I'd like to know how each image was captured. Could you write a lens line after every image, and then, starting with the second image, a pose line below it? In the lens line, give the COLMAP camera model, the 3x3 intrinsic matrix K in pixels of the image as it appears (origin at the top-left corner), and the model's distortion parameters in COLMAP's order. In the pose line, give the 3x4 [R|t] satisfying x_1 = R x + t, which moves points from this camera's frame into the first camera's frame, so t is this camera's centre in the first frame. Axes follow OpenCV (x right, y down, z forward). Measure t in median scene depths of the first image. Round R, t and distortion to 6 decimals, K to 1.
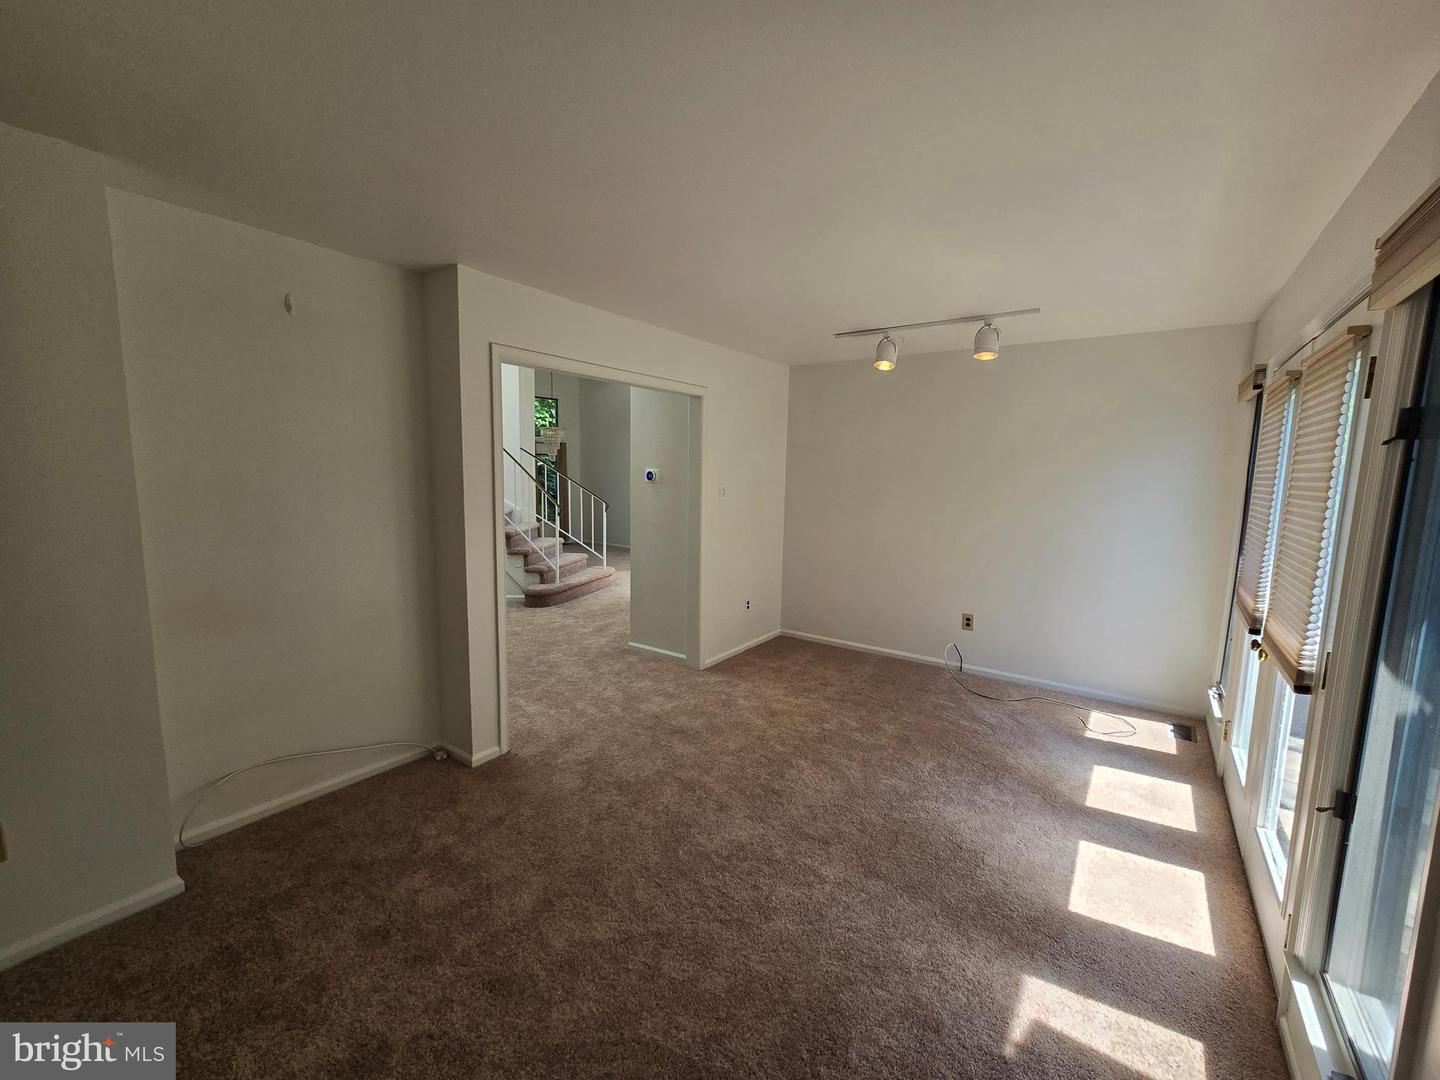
lens RADIAL K [[598.5, 0, 722.5], [0, 598.5, 535.0], [0, 0, 1]] dist [-0.001262, 0.000055]
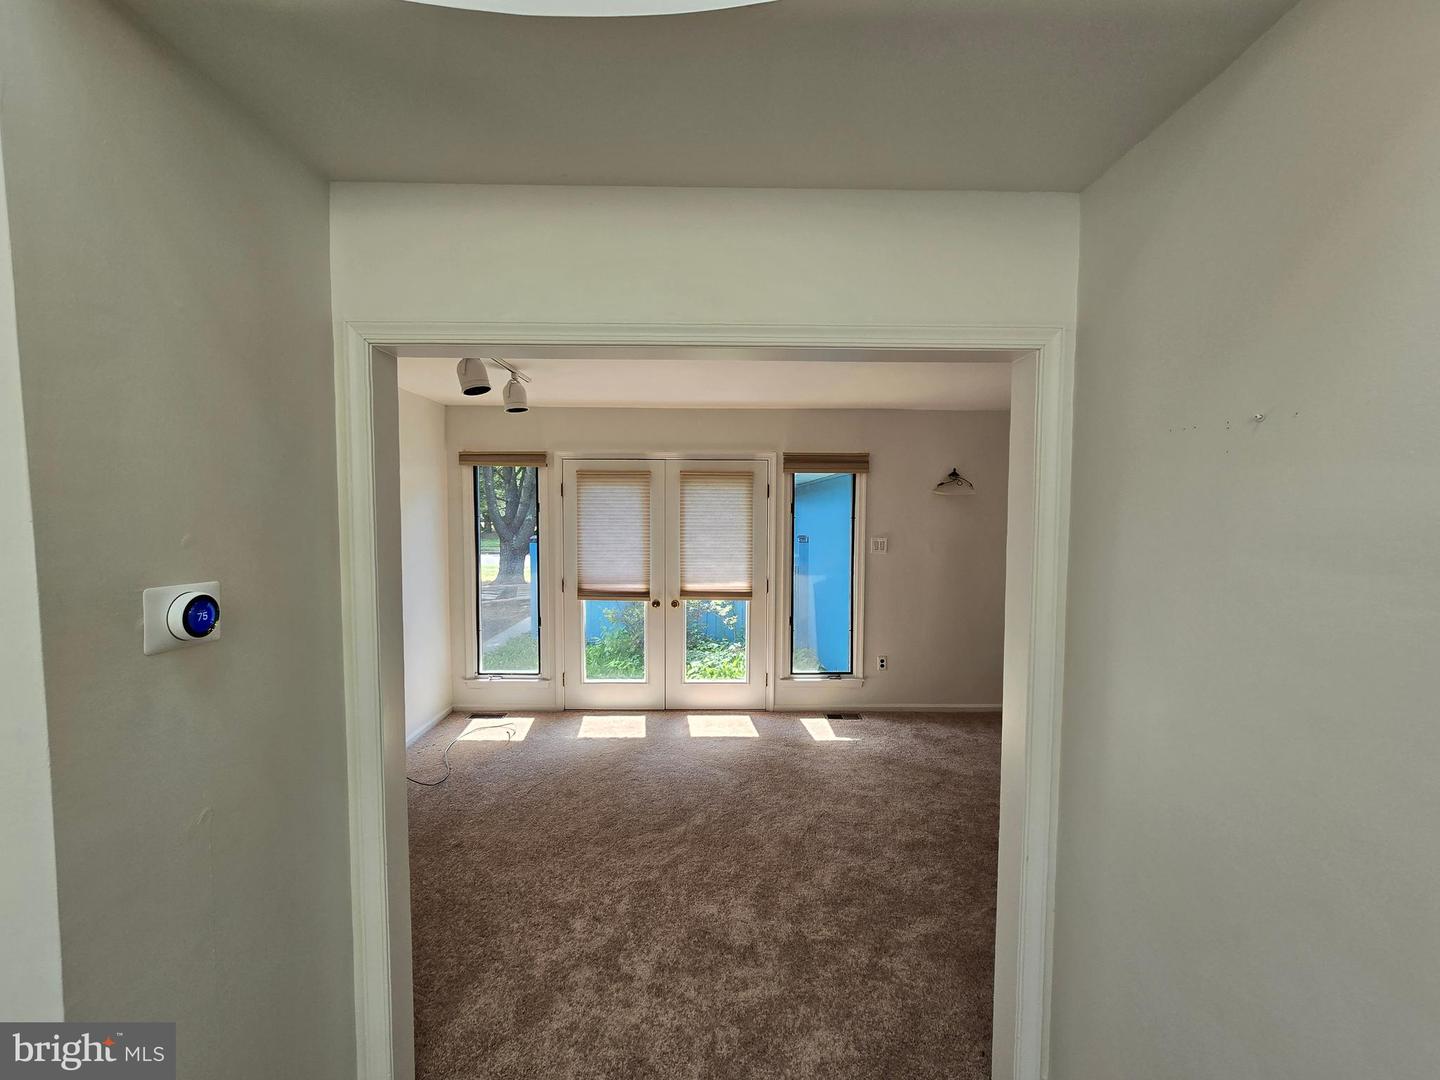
lens RADIAL K [[589.7, 0, 718.9], [0, 589.7, 540.0], [0, 0, 1]] dist [-0.001375, 0.000663]
pose [[-0.590342, -0.068975, 0.804201, -0.525670], [0.069919, 0.988227, 0.136085, -0.186013], [-0.804120, 0.136566, -0.578569, 1.256685]]
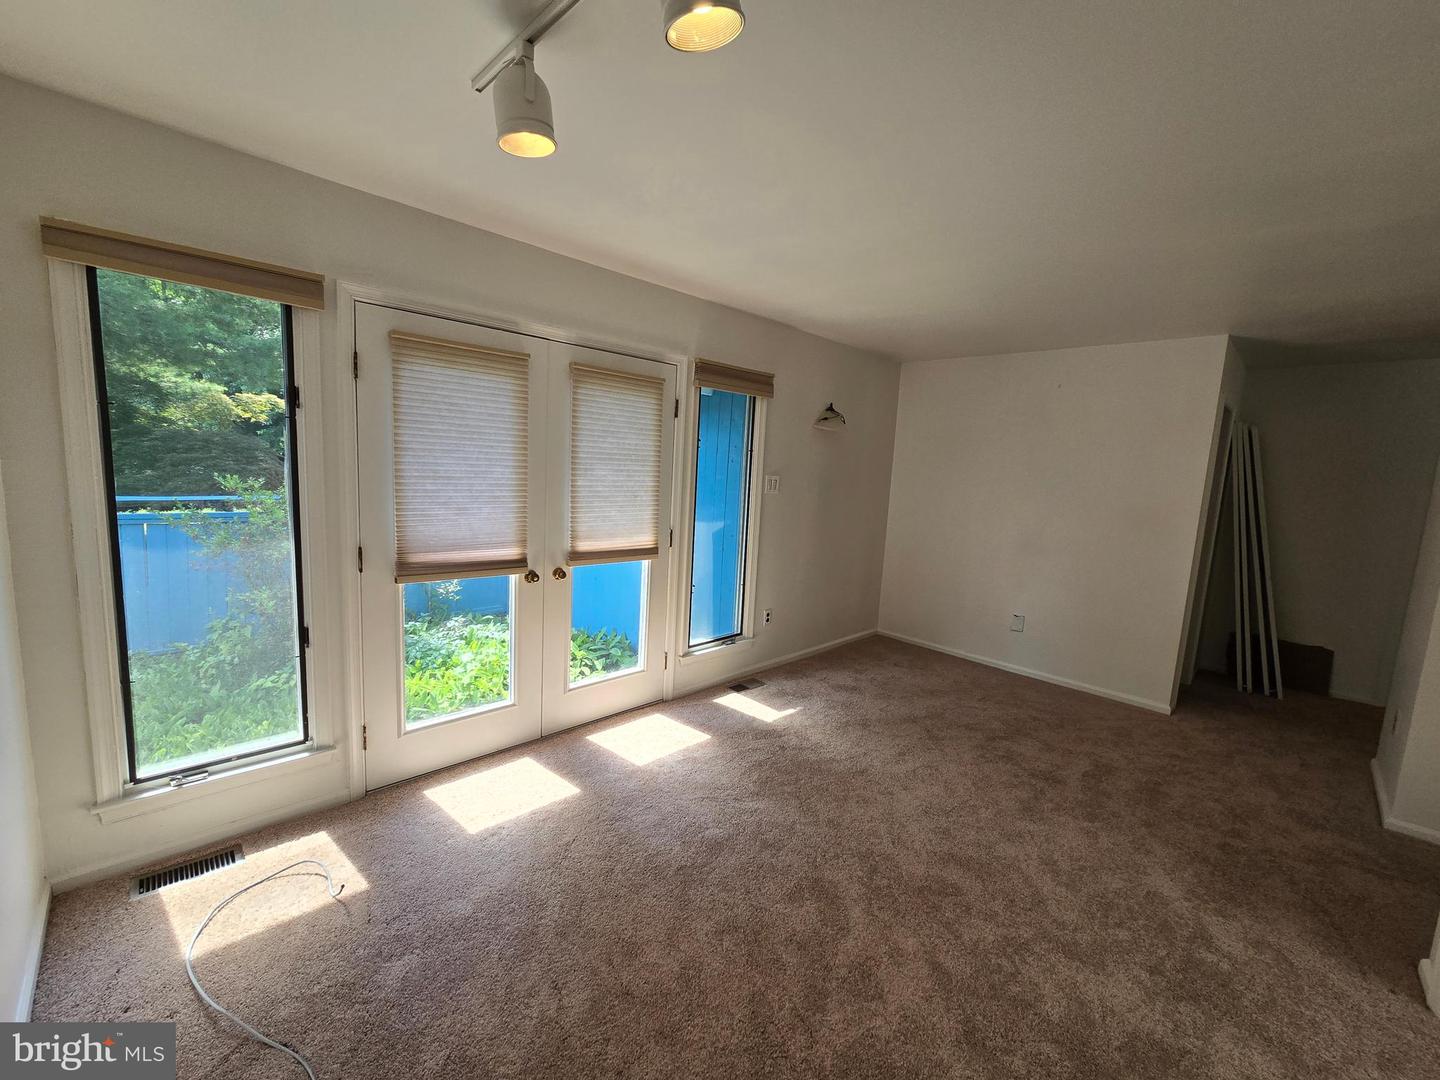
lens RADIAL K [[589.7, 0, 718.9], [0, 589.7, 540.0], [0, 0, 1]] dist [-0.001375, 0.000663]
pose [[-0.981029, -0.097428, 0.167603, 0.205958], [-0.054998, 0.968892, 0.241297, -0.136552], [-0.185898, 0.227502, -0.955869, 1.343805]]
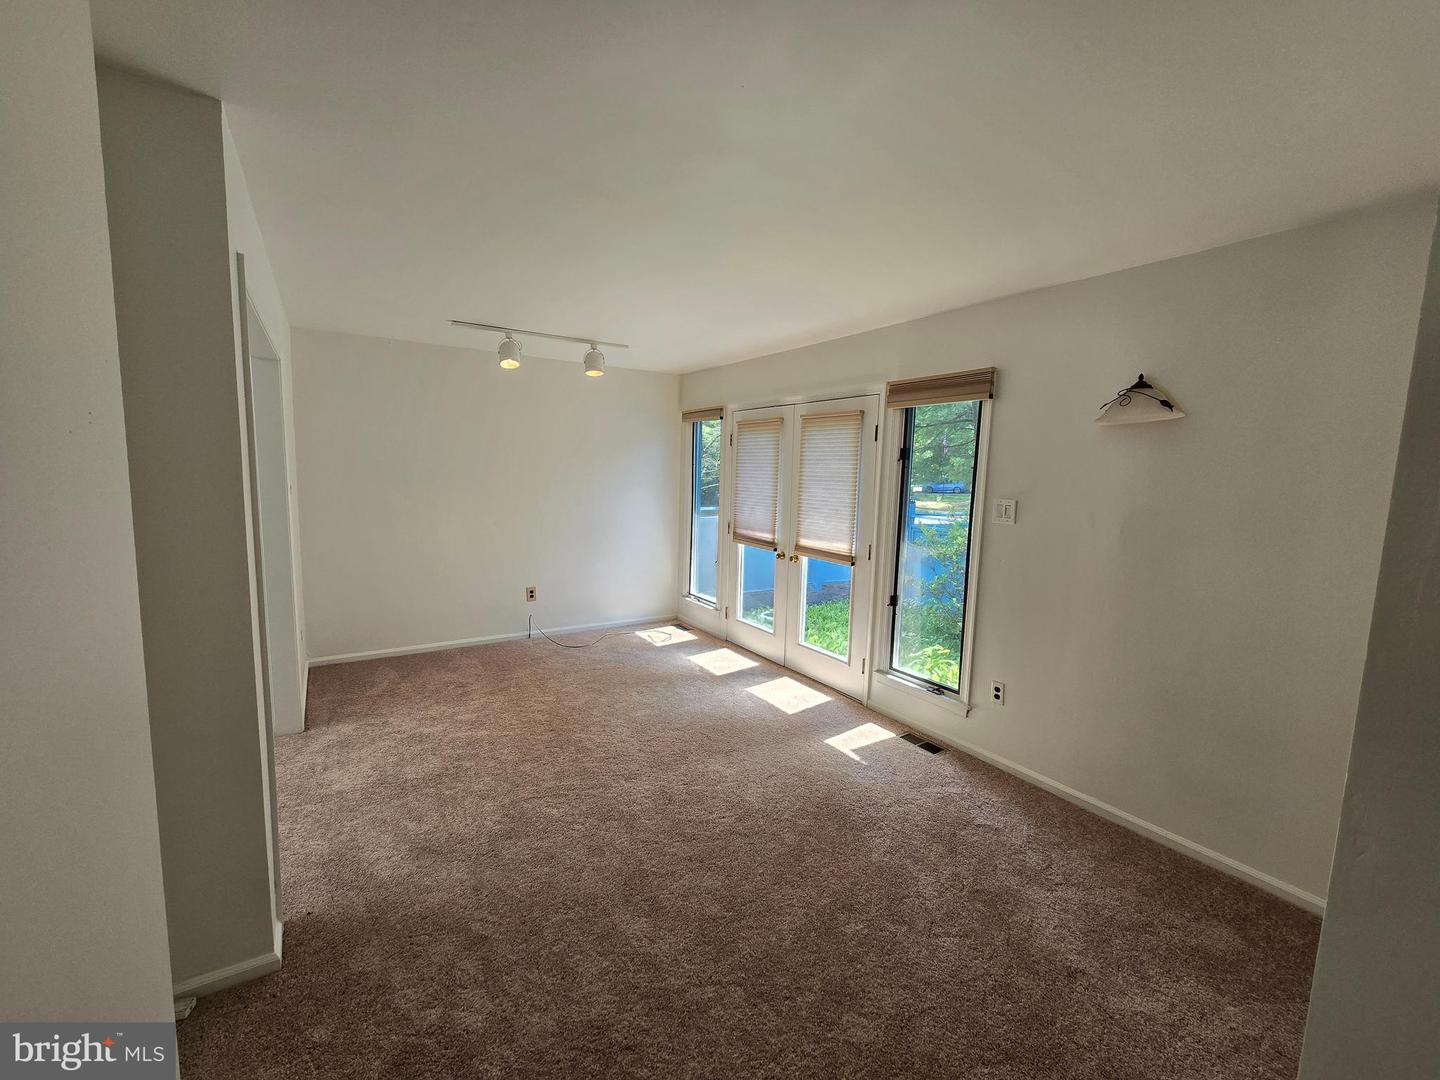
lens RADIAL K [[589.7, 0, 718.9], [0, 589.7, 540.0], [0, 0, 1]] dist [-0.001375, 0.000663]
pose [[0.369890, -0.121116, 0.921147, -0.612779], [0.083623, 0.991782, 0.096824, -0.047717], [-0.925305, 0.041215, 0.376978, 0.290241]]
